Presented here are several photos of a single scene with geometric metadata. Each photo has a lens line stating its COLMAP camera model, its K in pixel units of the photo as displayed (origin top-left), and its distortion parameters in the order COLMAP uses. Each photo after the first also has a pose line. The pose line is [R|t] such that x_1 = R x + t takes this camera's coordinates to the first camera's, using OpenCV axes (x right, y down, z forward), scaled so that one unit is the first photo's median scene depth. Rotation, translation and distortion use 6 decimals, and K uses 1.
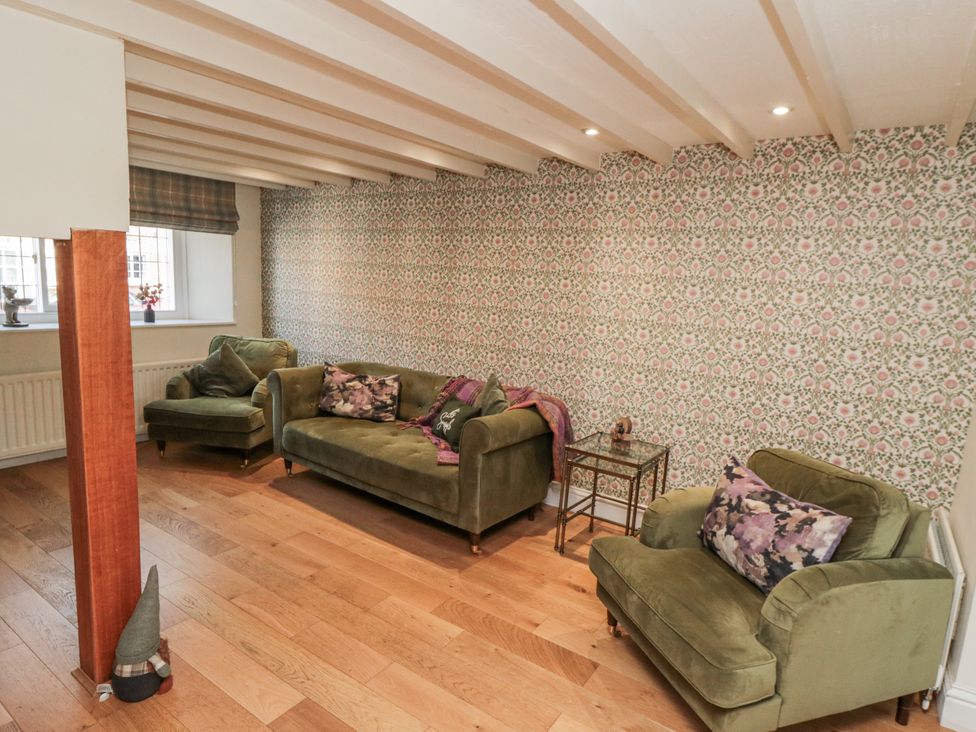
lens RADIAL K [[598.1, 0, 482.1], [0, 598.1, 365.6], [0, 0, 1]] dist [-0.007424, -0.008940]
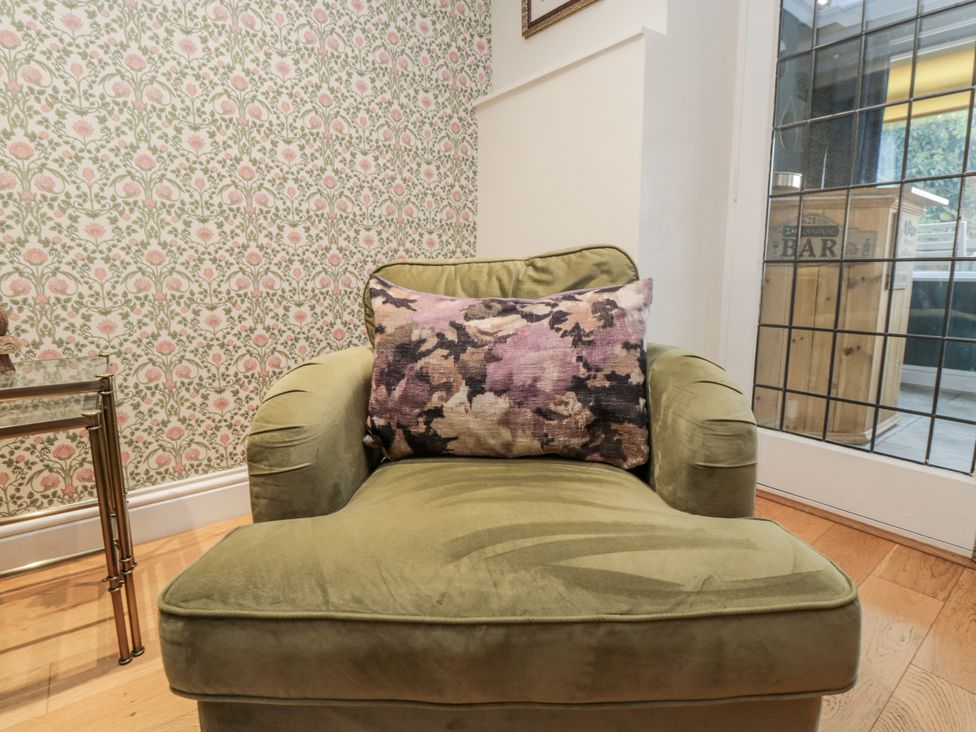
lens RADIAL K [[515.9, 0, 490.3], [0, 515.9, 363.7], [0, 0, 1]] dist [-0.024008, -0.001759]
pose [[0.263518, -0.187998, 0.946158, 0.011475], [0.176478, 0.973668, 0.144312, 0.116004], [-0.948374, 0.128947, 0.289757, 0.503416]]
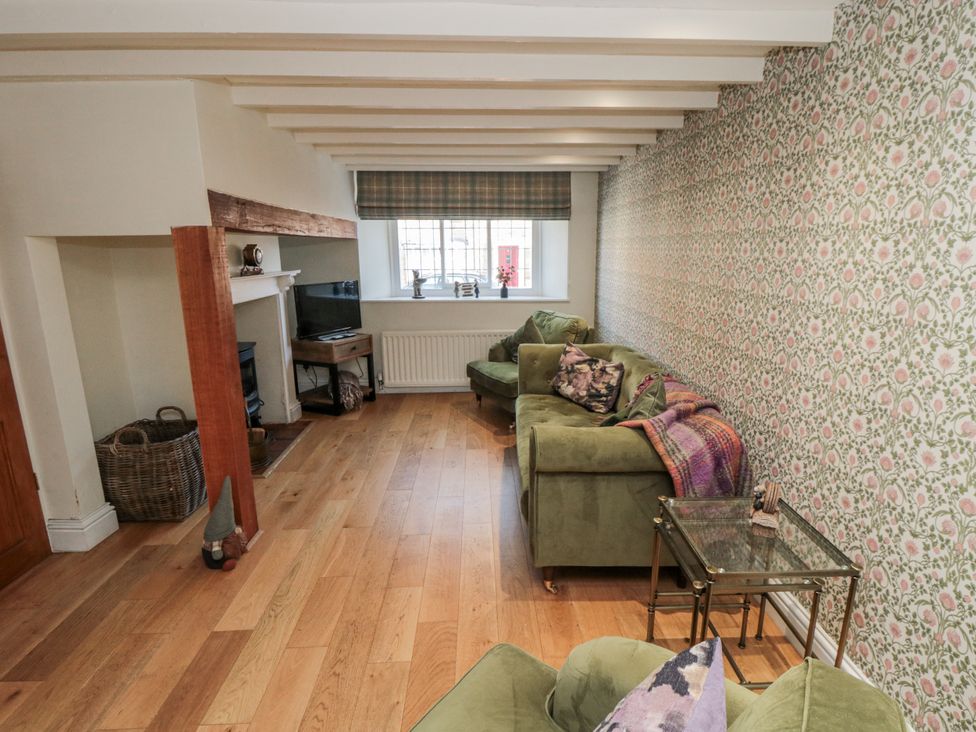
lens RADIAL K [[515.9, 0, 491.5], [0, 515.9, 364.1], [0, 0, 1]] dist [-0.024008, -0.001759]
pose [[0.606063, 0.123548, -0.785763, 0.371125], [-0.086534, 0.992241, 0.089269, -0.037281], [0.790696, 0.013893, 0.612052, 0.416849]]
